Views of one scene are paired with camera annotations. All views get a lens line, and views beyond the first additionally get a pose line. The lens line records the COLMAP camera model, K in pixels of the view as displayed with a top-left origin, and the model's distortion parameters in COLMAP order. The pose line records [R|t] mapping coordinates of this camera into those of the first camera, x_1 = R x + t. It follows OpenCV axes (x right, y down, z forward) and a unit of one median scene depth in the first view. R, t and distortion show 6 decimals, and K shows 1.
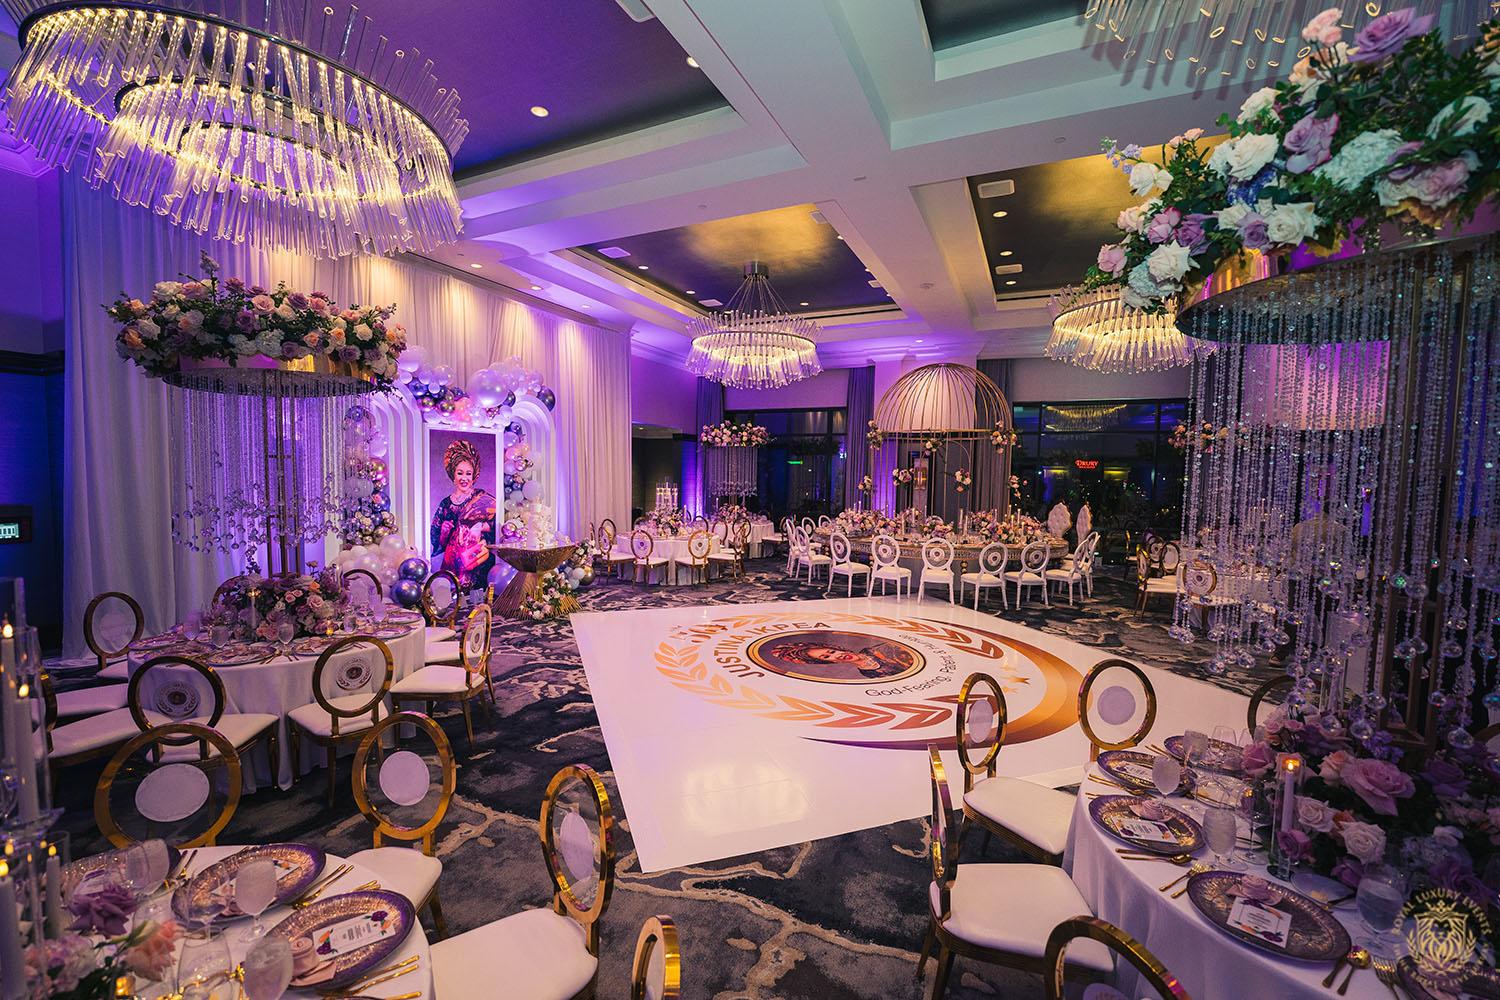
lens RADIAL K [[605.8, 0, 737.2], [0, 605.8, 511.2], [0, 0, 1]] dist [-0.001715, -0.000221]
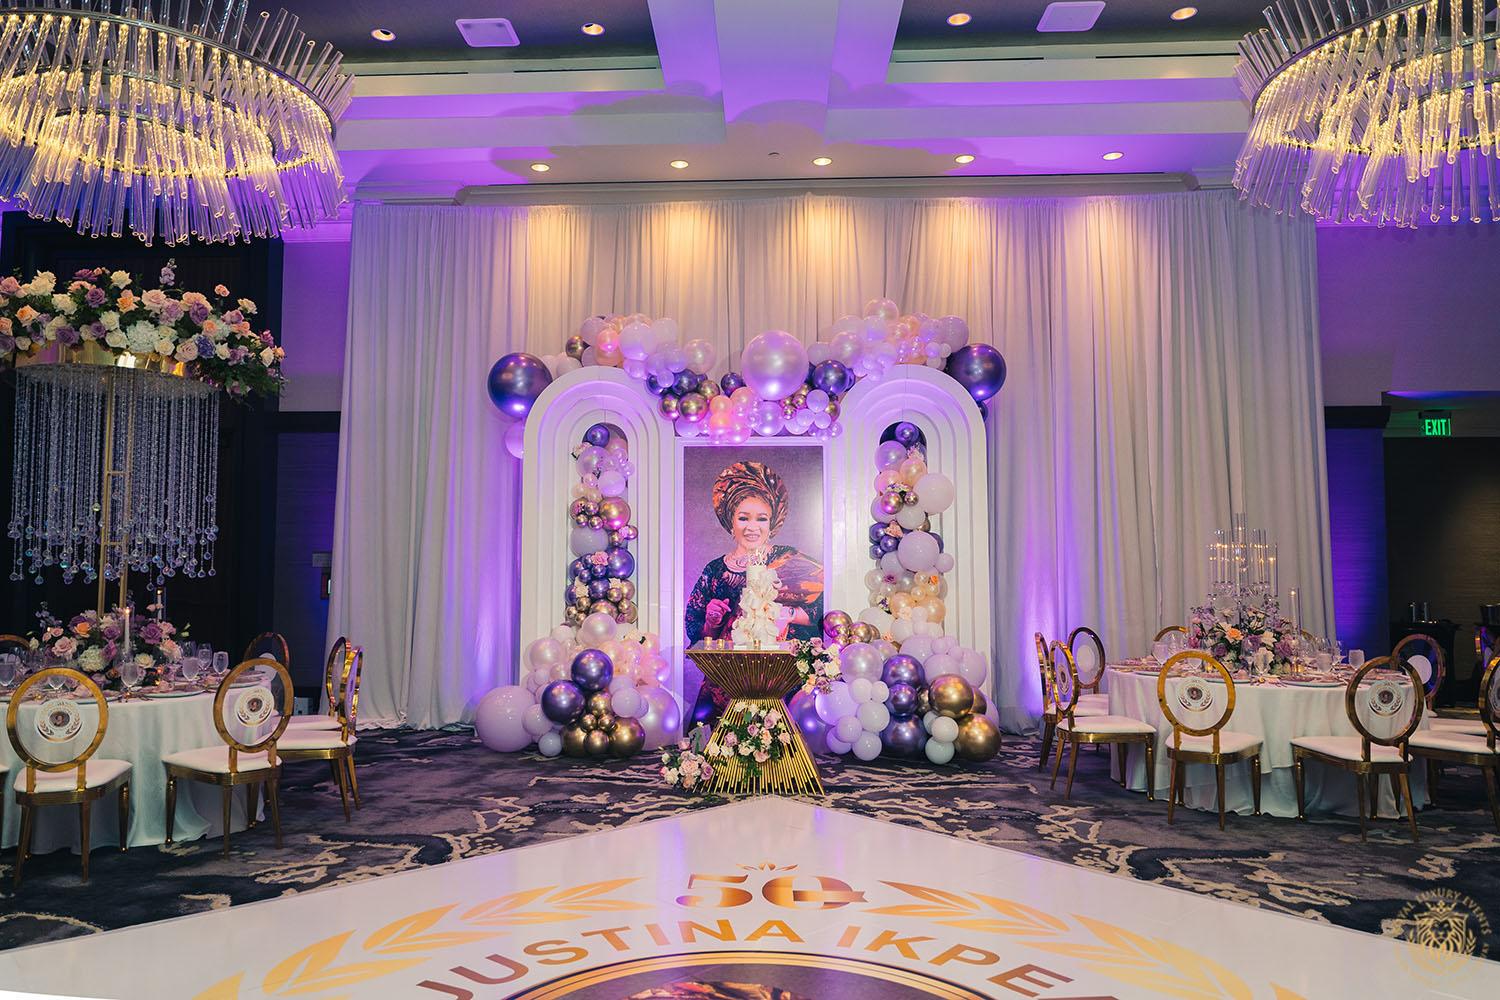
lens RADIAL K [[1056.2, 0, 712.3], [0, 1056.2, 509.0], [0, 0, 1]] dist [-0.041153, 0.015336]
pose [[0.411521, -0.057024, -0.909615, 0.455592], [-0.054647, 0.994701, -0.087081, 0.018330], [0.909760, 0.085544, 0.406224, 0.581021]]
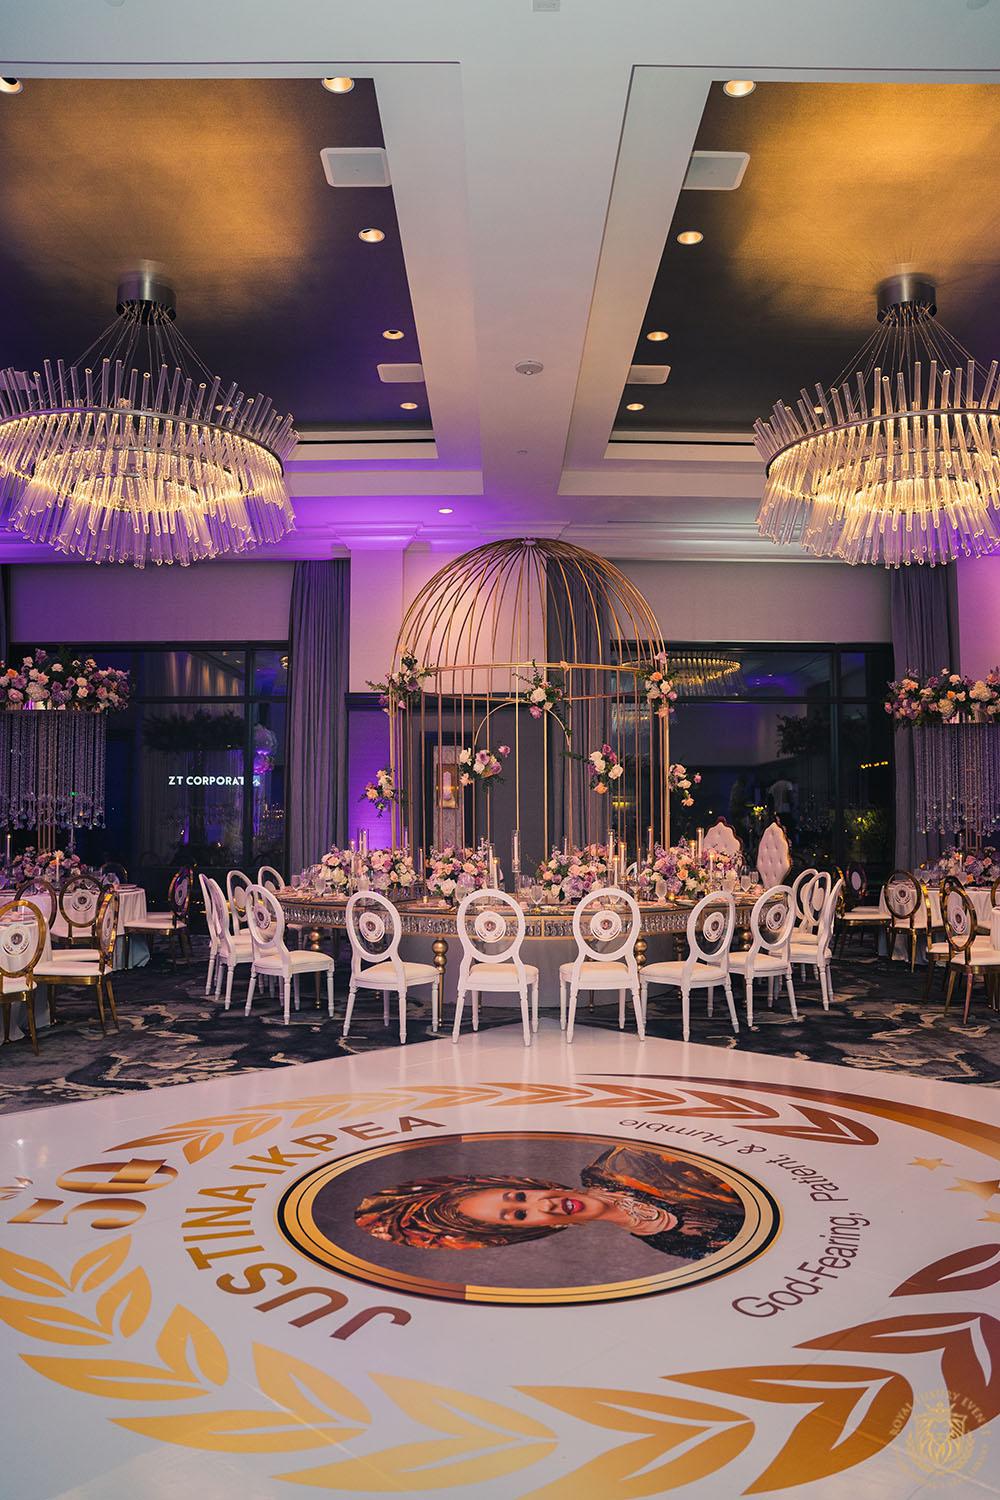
lens RADIAL K [[1110.4, 0, 497.1], [0, 1110.4, 684.6], [0, 0, 1]] dist [-0.094925, 0.037843]
pose [[0.893840, 0.034574, 0.447051, -0.121092], [0.042794, 0.985894, -0.161811, 0.024029], [-0.446339, 0.163764, 0.879752, 0.280524]]
